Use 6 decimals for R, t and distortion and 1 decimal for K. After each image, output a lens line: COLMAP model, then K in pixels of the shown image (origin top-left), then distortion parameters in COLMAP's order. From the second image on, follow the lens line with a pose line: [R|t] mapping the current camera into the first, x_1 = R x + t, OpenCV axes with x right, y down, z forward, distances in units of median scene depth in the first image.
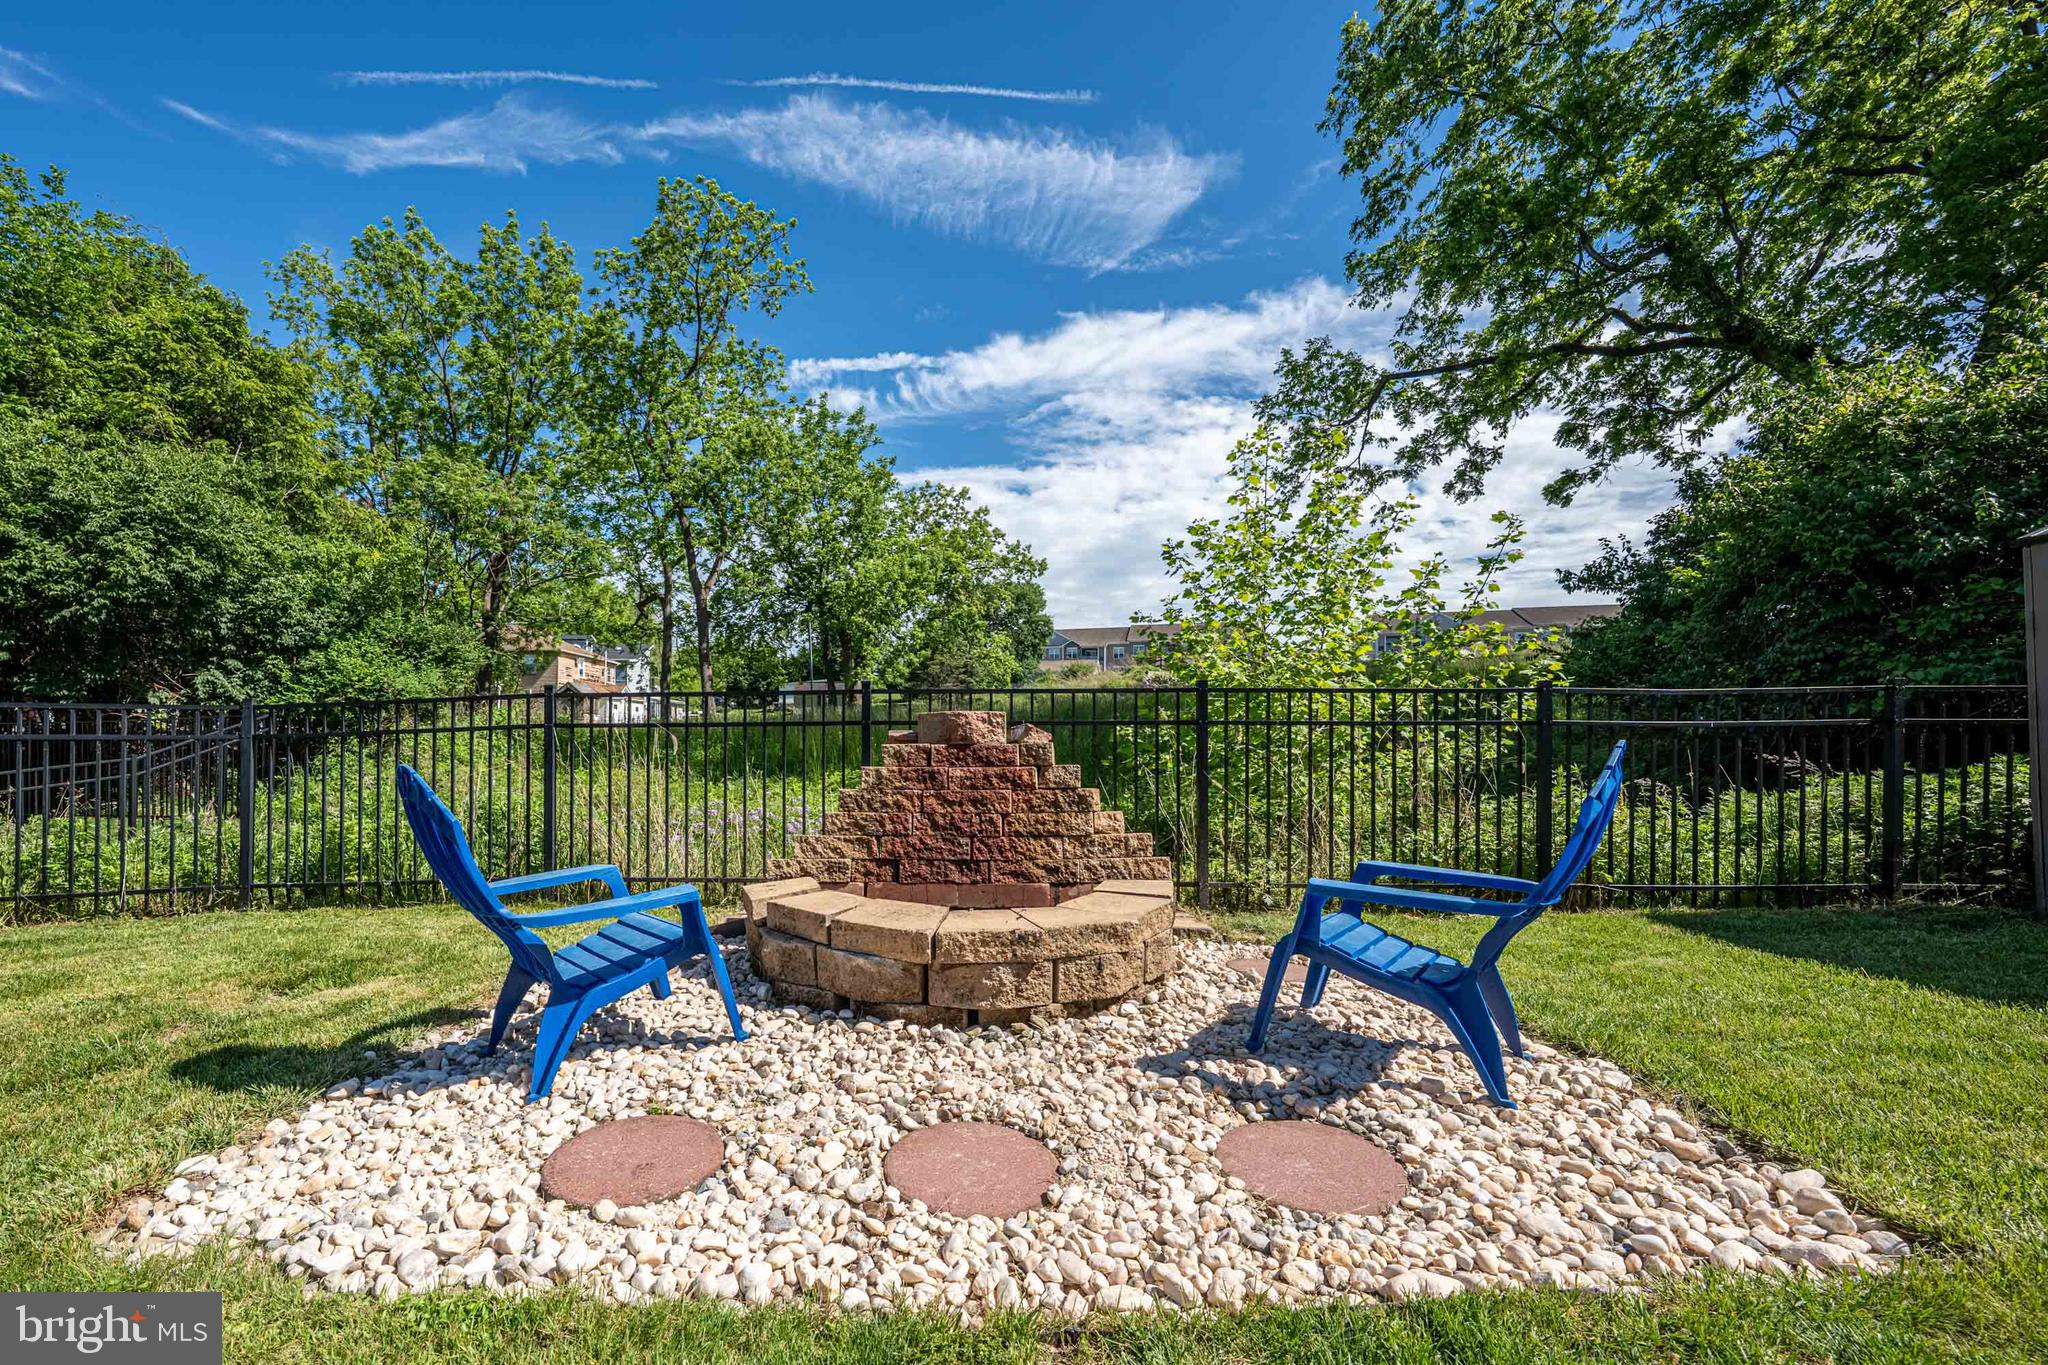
lens RADIAL K [[787.0, 0, 917.2], [0, 787.0, 738.1], [0, 0, 1]] dist [-0.015858, 0.000564]
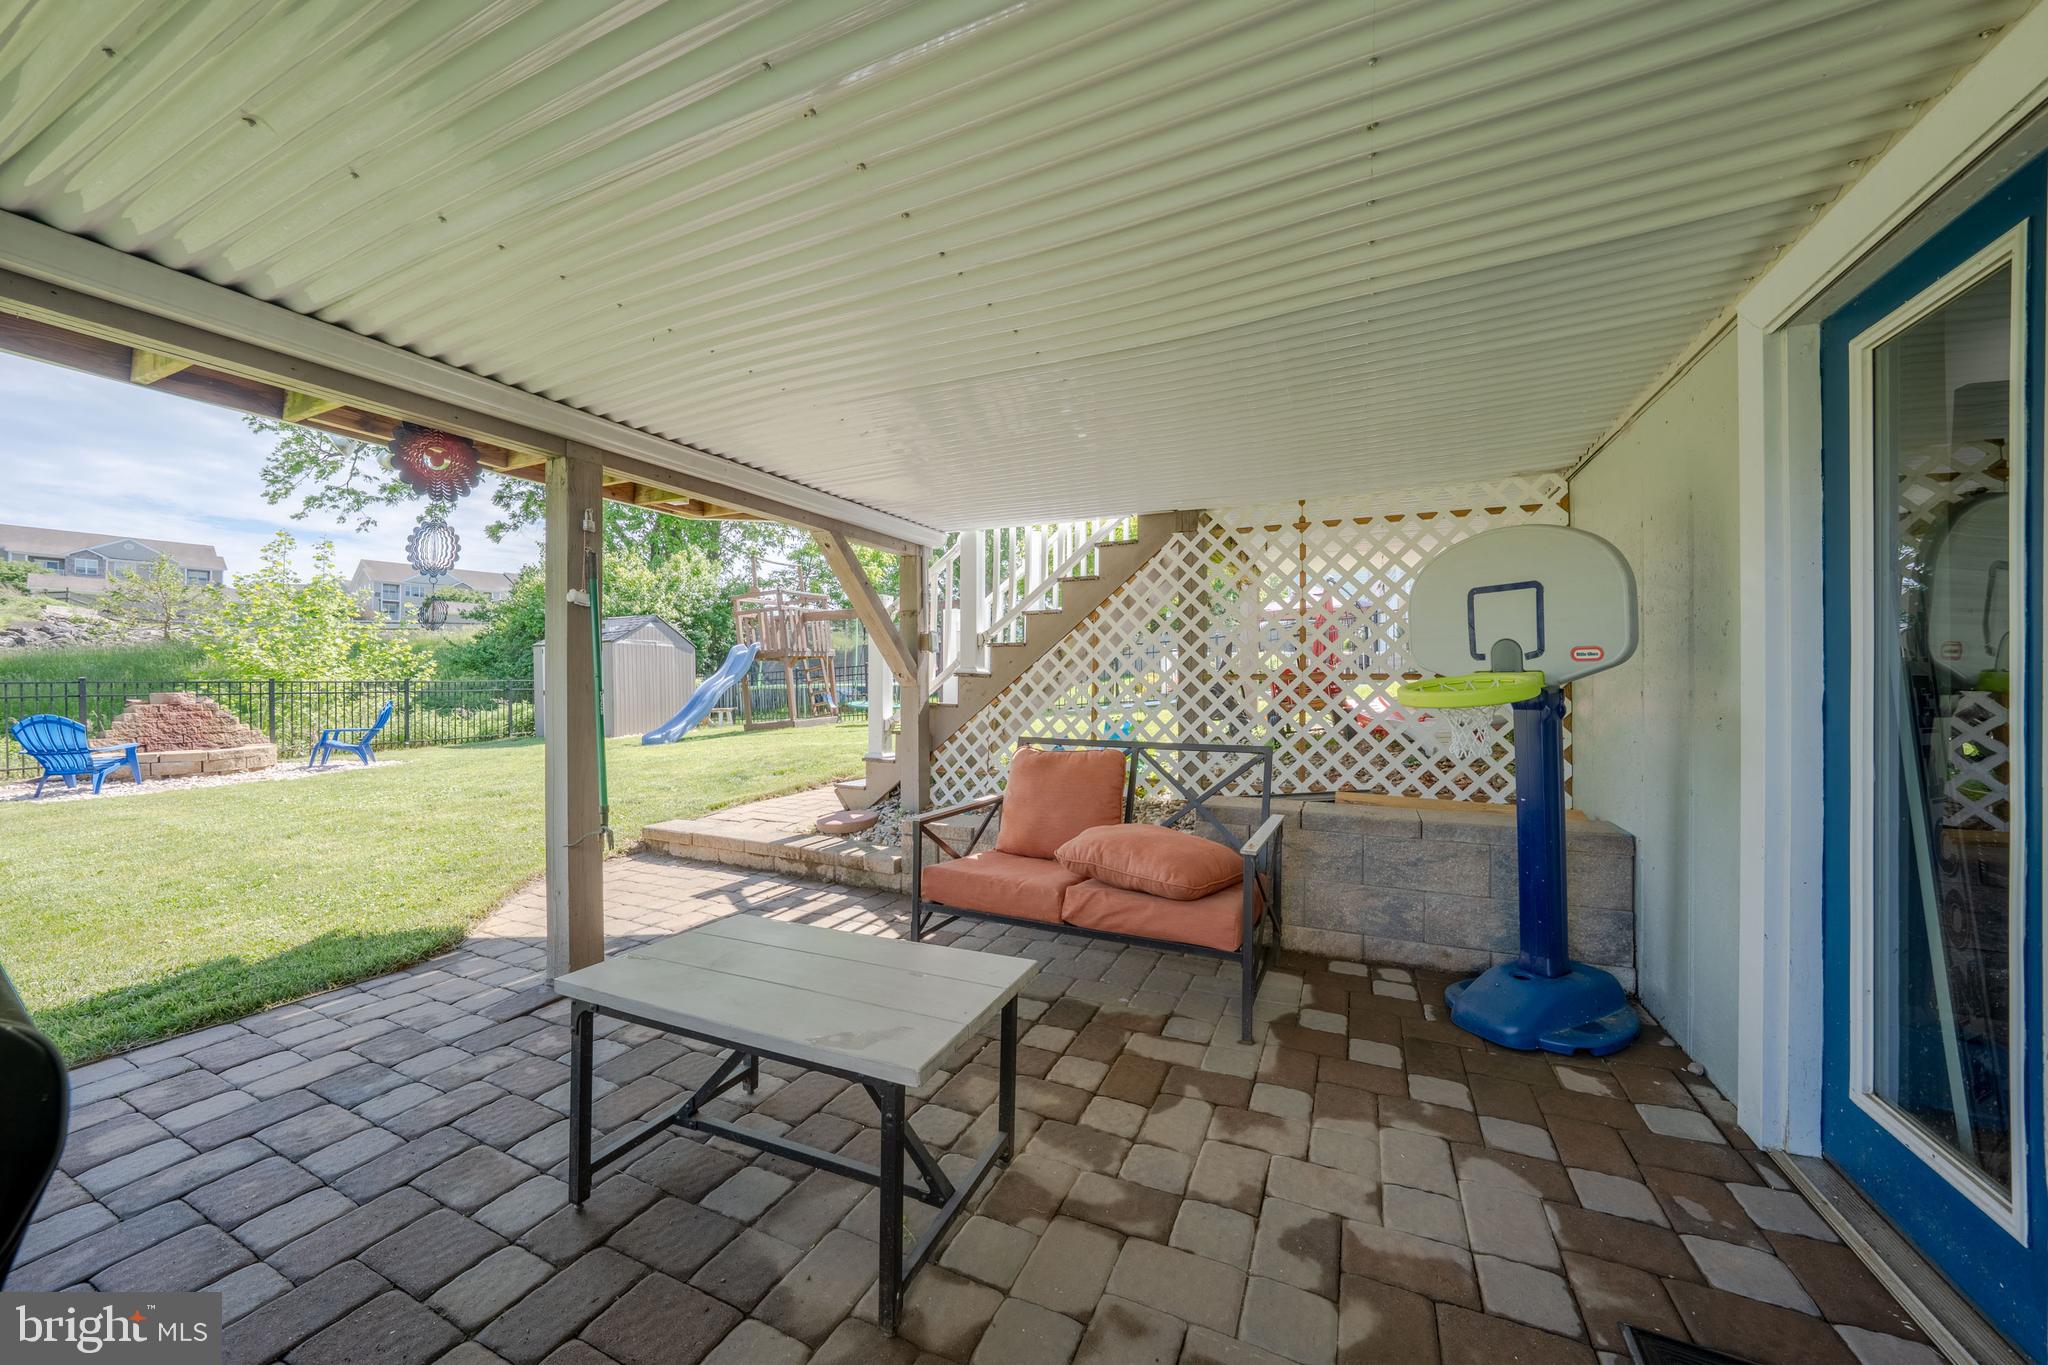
lens RADIAL K [[752.7, 0, 1019.4], [0, 752.7, 677.0], [0, 0, 1]] dist [0.000393, 0.000429]
pose [[0.319095, 0.001784, 0.947721, -0.405716], [0.000799, 0.999997, -0.002151, -0.019903], [-0.947723, 0.001443, 0.319092, -0.704361]]
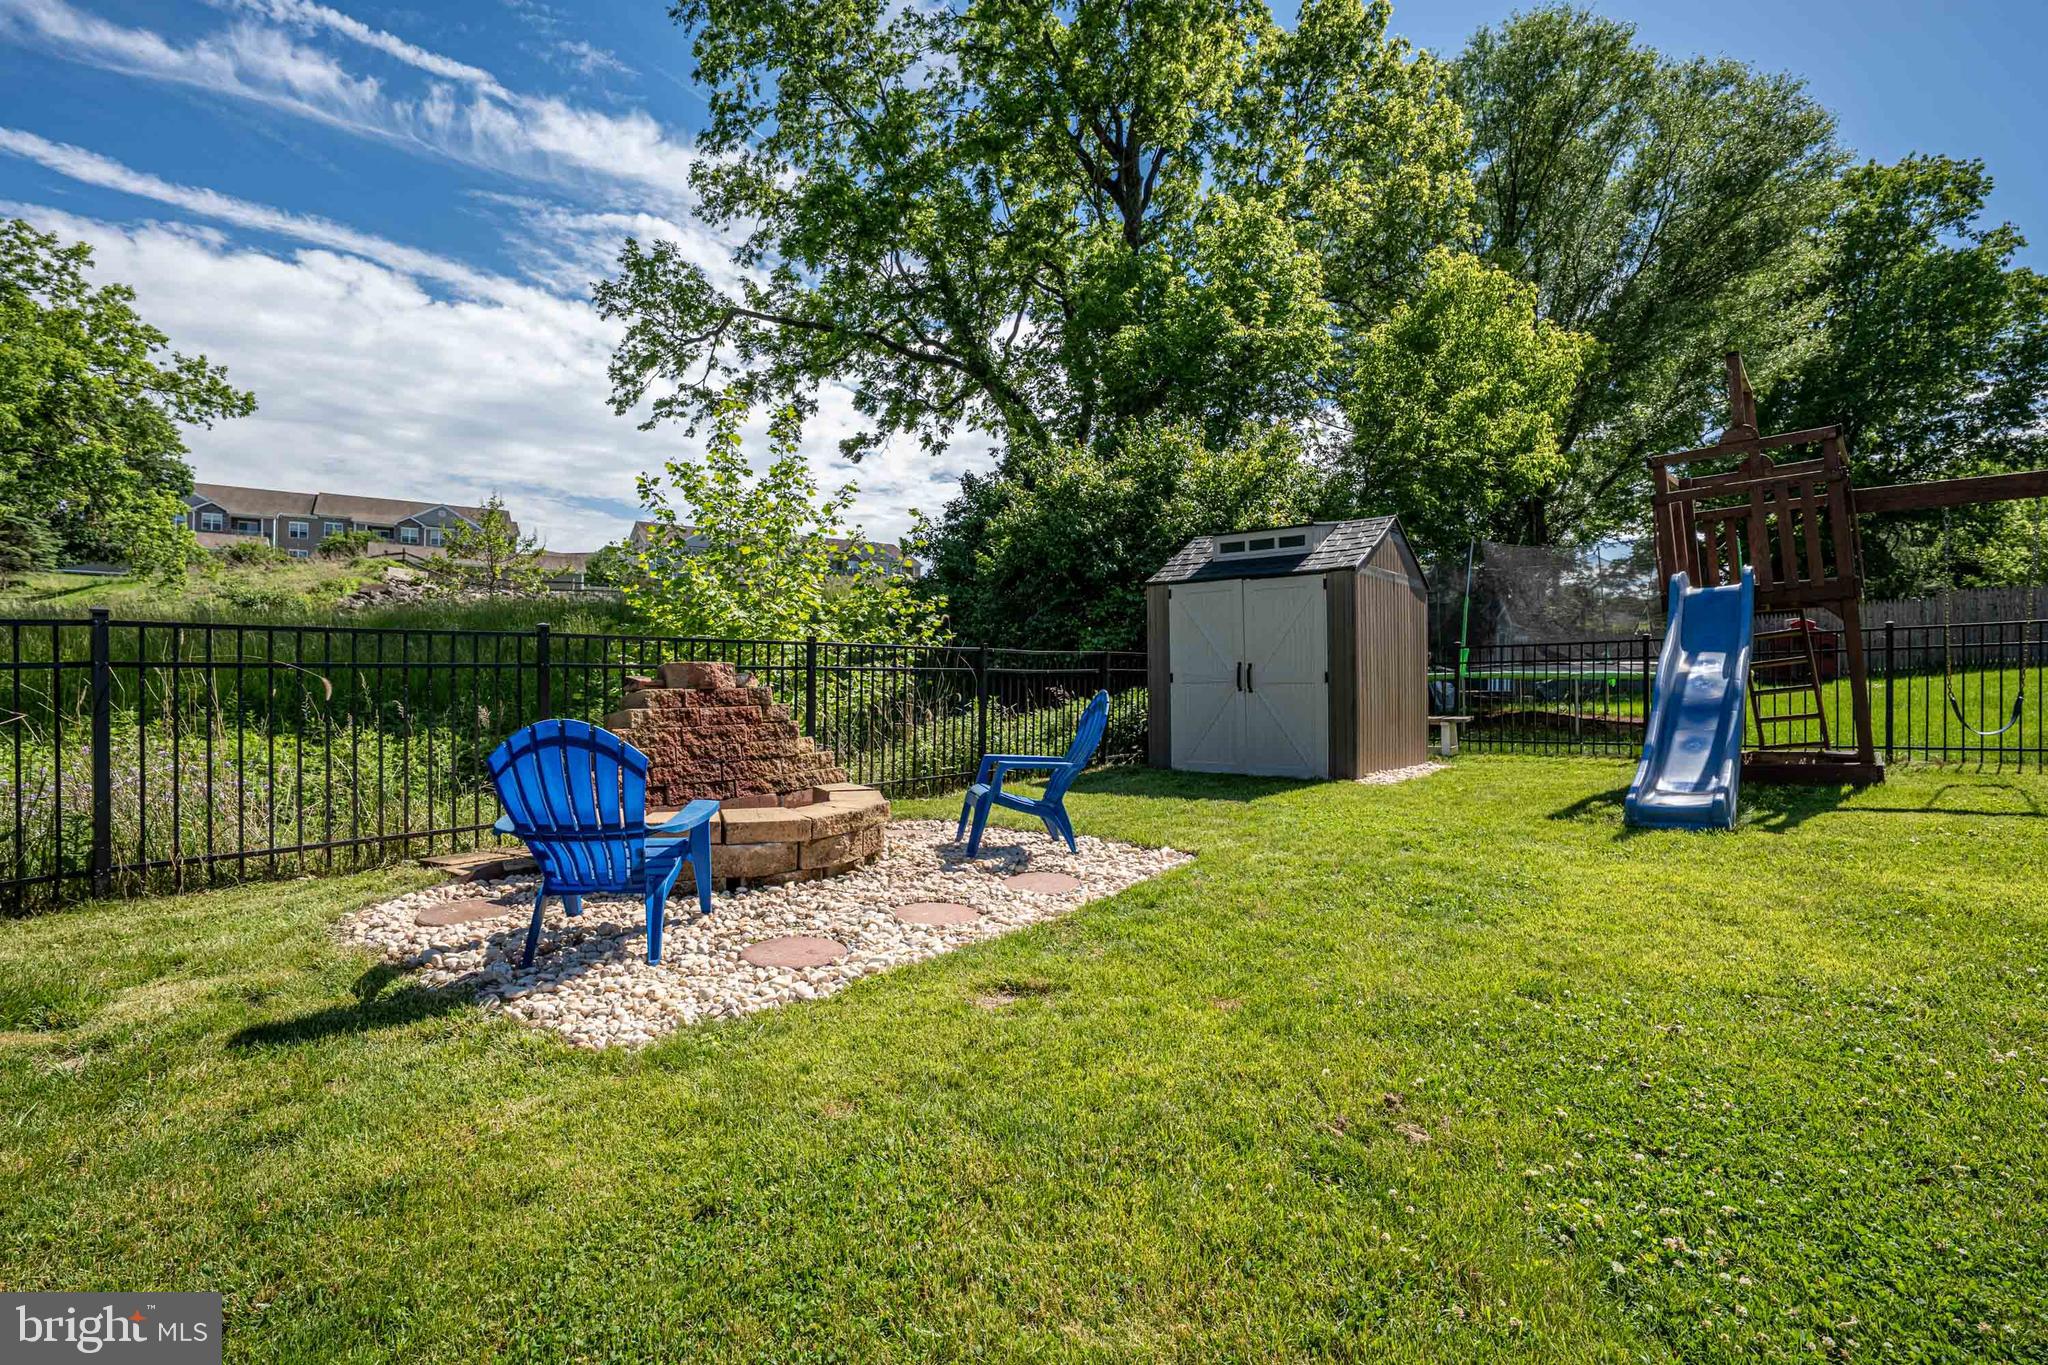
lens RADIAL K [[972.0, 0, 1016.6], [0, 972.0, 685.8], [0, 0, 1]] dist [-0.018153, 0.000643]
pose [[0.603531, -0.008713, 0.797292, -0.225206], [-0.015989, 0.999607, 0.023027, -0.010278], [-0.797179, -0.026646, 0.603155, -0.078431]]
